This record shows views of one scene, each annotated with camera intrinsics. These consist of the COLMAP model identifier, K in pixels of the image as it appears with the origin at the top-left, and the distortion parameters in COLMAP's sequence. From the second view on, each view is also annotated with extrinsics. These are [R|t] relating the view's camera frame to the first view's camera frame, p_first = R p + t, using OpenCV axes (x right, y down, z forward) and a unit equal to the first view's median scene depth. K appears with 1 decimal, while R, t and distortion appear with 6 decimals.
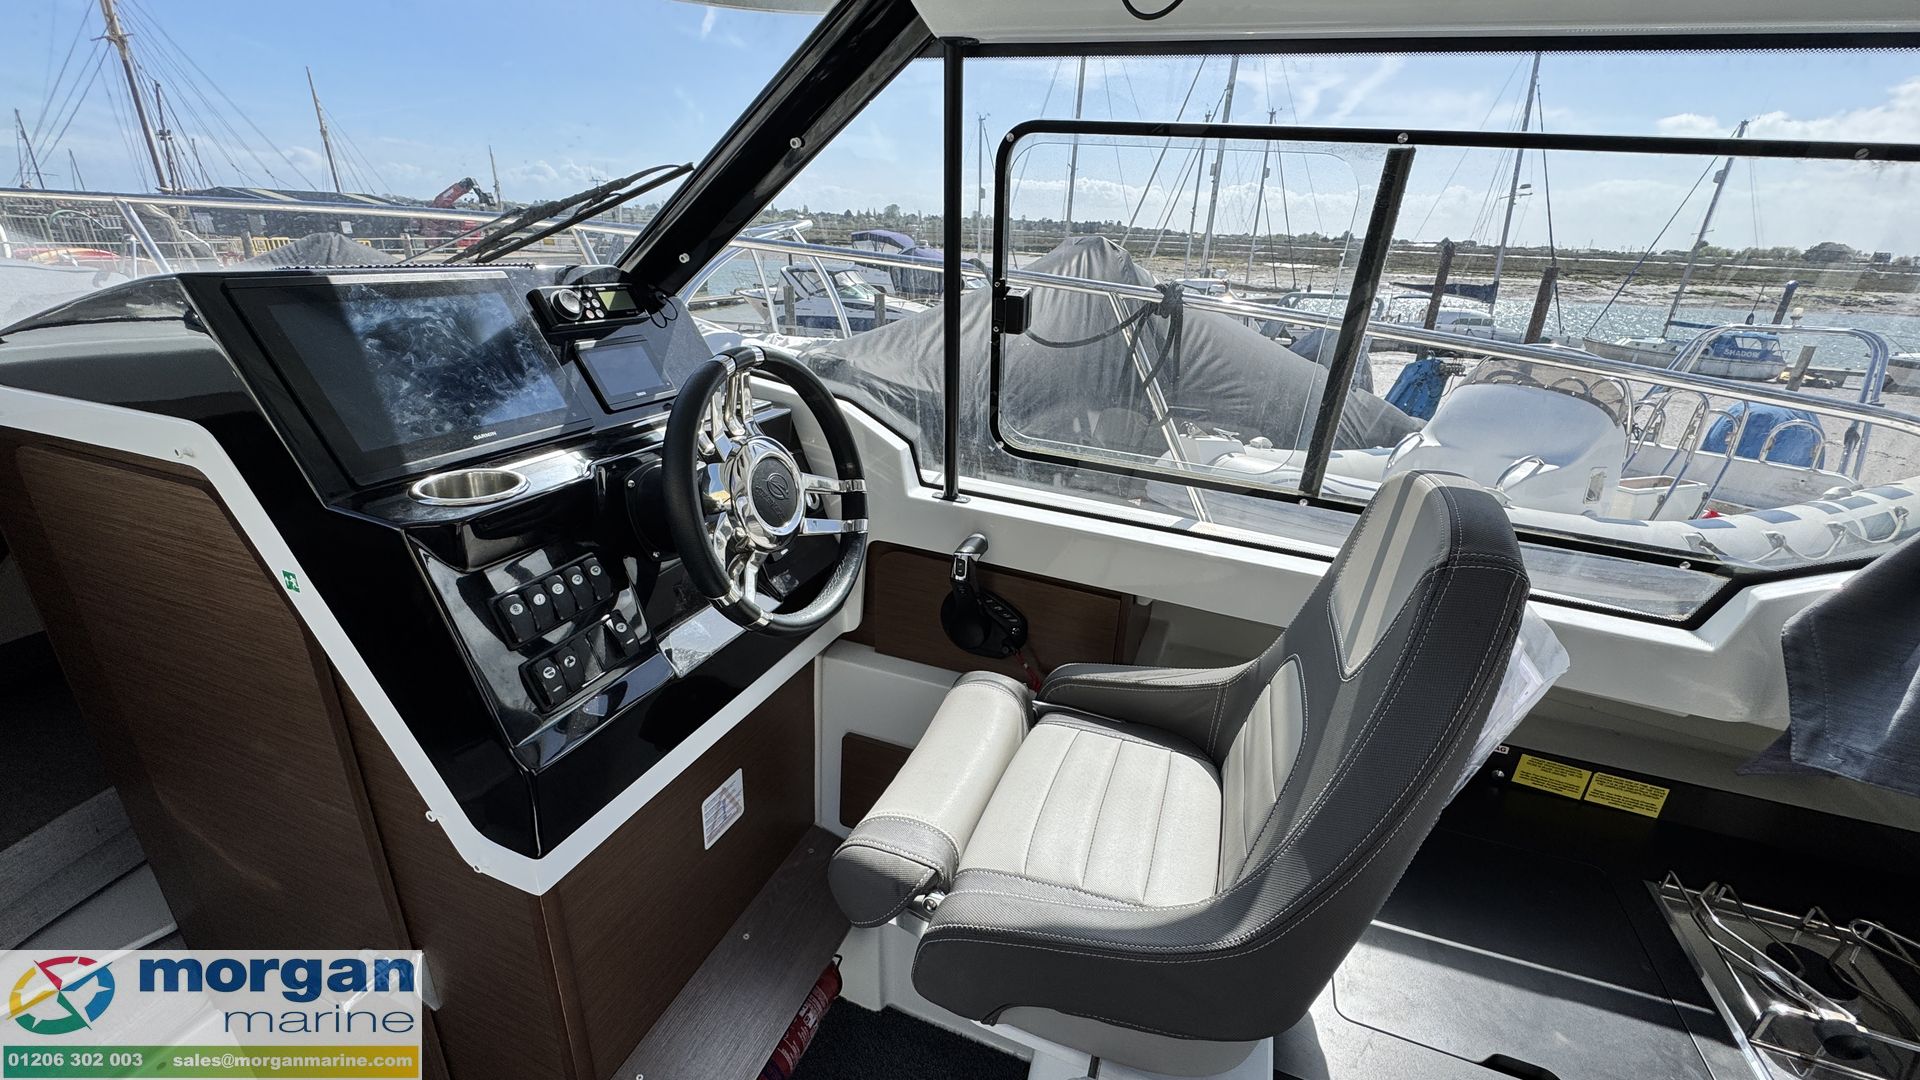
lens RADIAL K [[765.9, 0, 959.4], [0, 765.9, 538.7], [0, 0, 1]] dist [-0.001912, -0.000569]
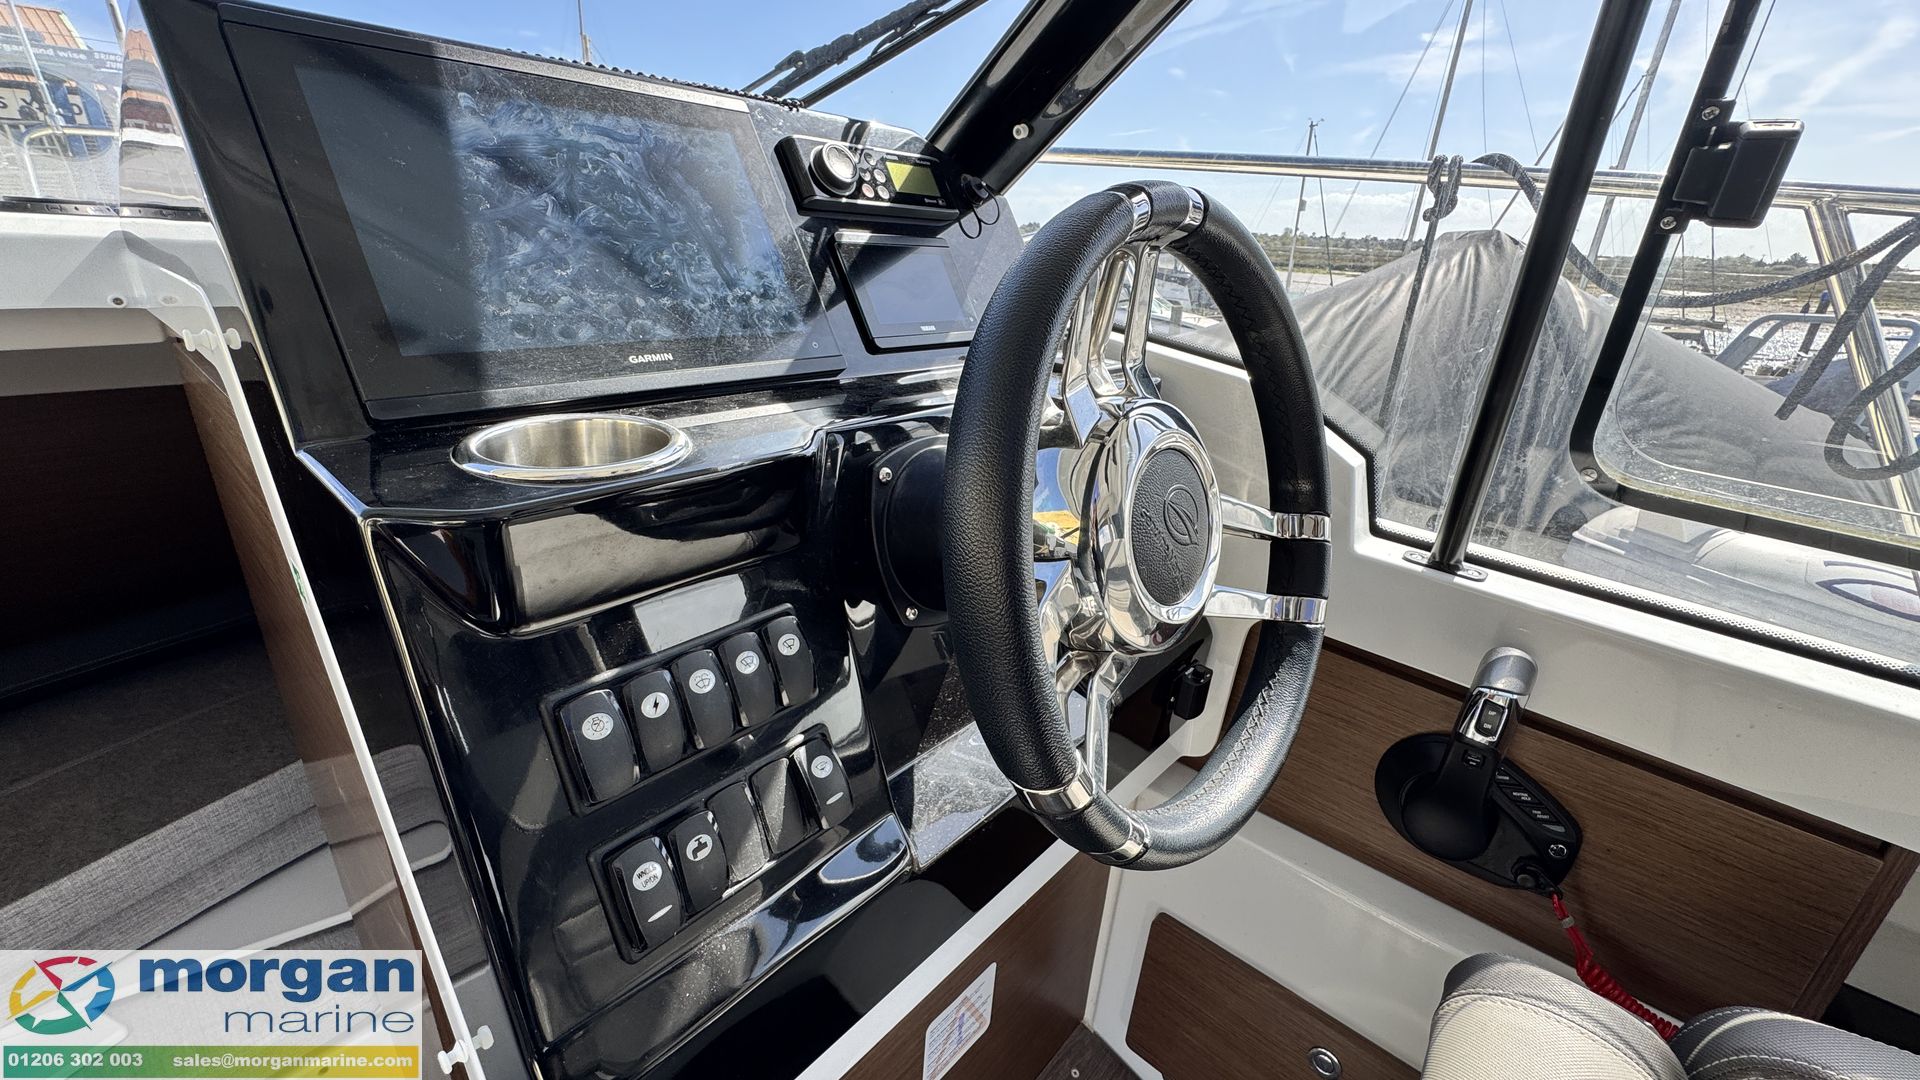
lens RADIAL K [[769.6, 0, 960.0], [0, 769.6, 540.0], [0, 0, 1]] dist [-0.002539, 0.000093]
pose [[0.936807, 0.132291, -0.323870, -0.182857], [-0.138091, 0.990406, 0.005119, -0.033207], [0.321440, 0.039928, 0.946088, 0.464300]]
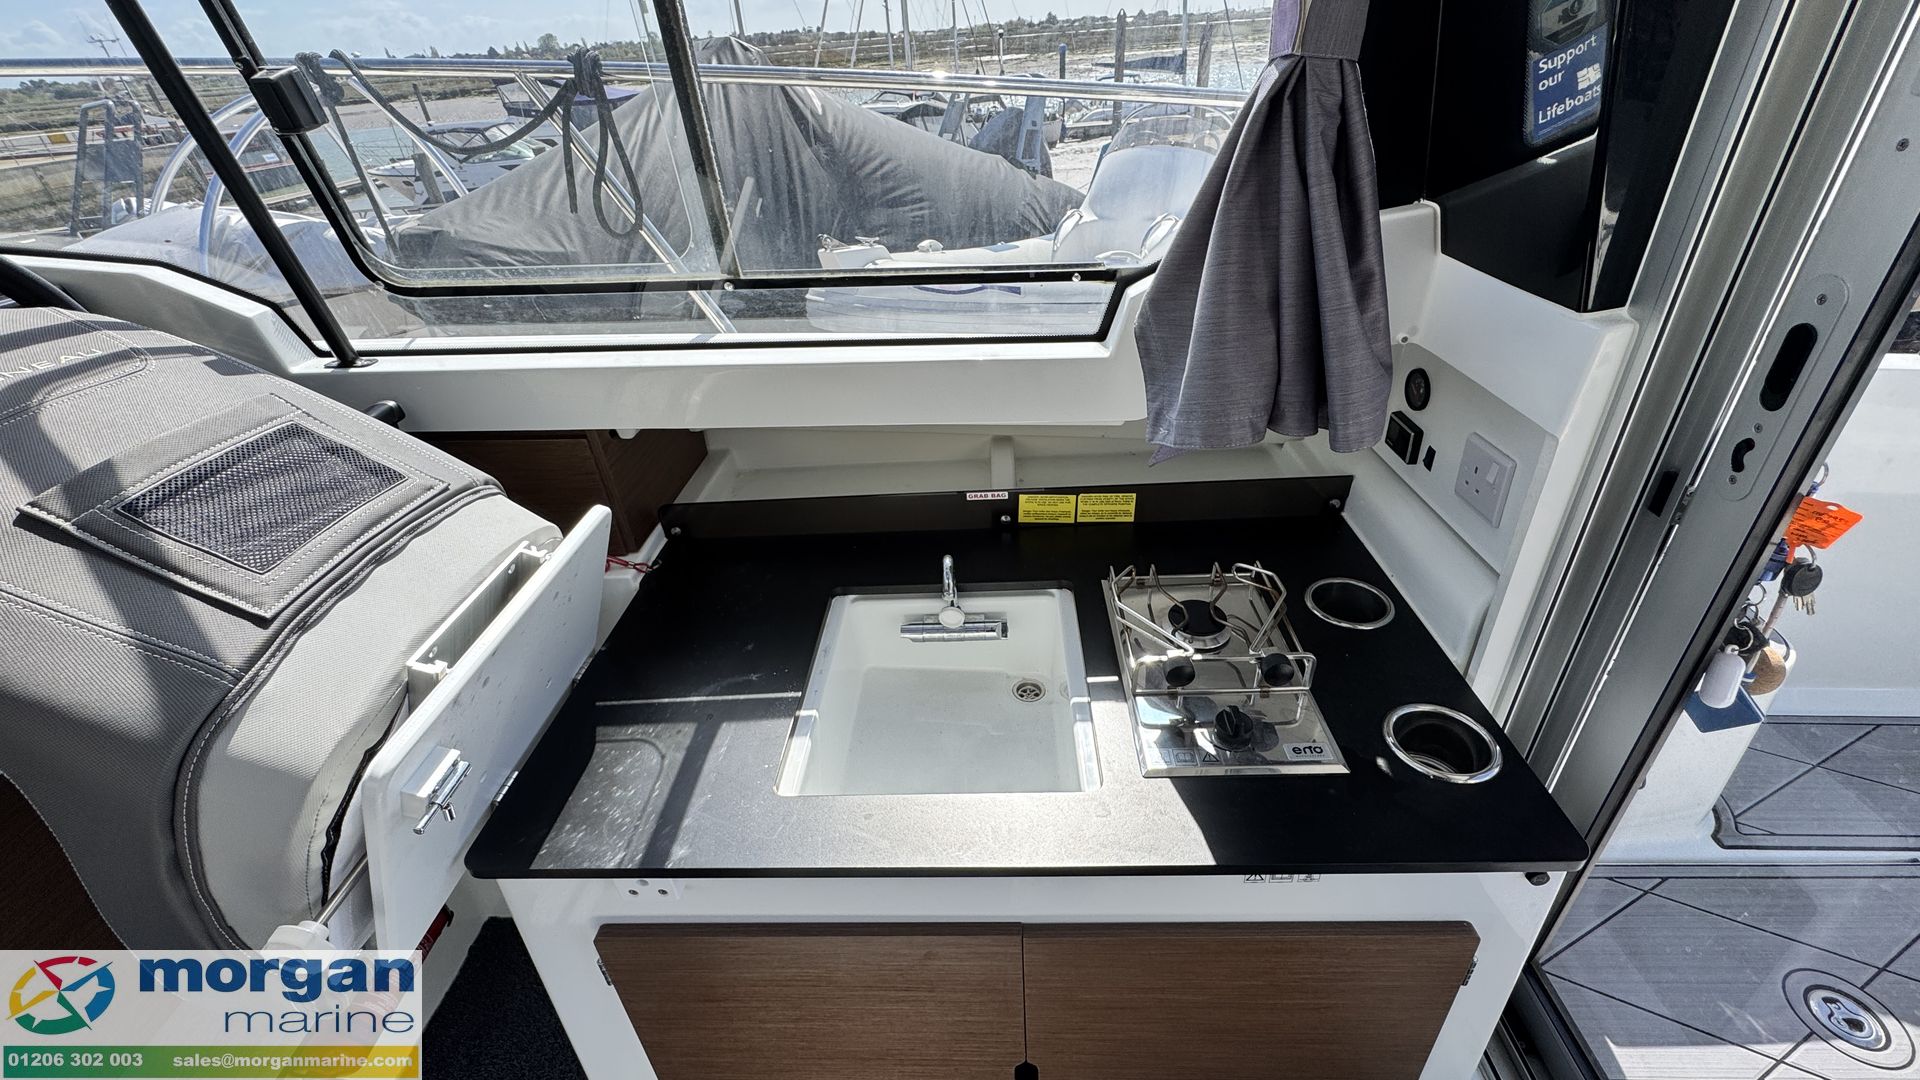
lens RADIAL K [[769.6, 0, 960.0], [0, 769.6, 540.0], [0, 0, 1]] dist [-0.002539, 0.000093]
pose [[0.937501, -0.260743, 0.230443, 0.427282], [0.211445, 0.952798, 0.217868, 0.099981], [-0.276374, -0.155525, 0.948383, 0.017150]]
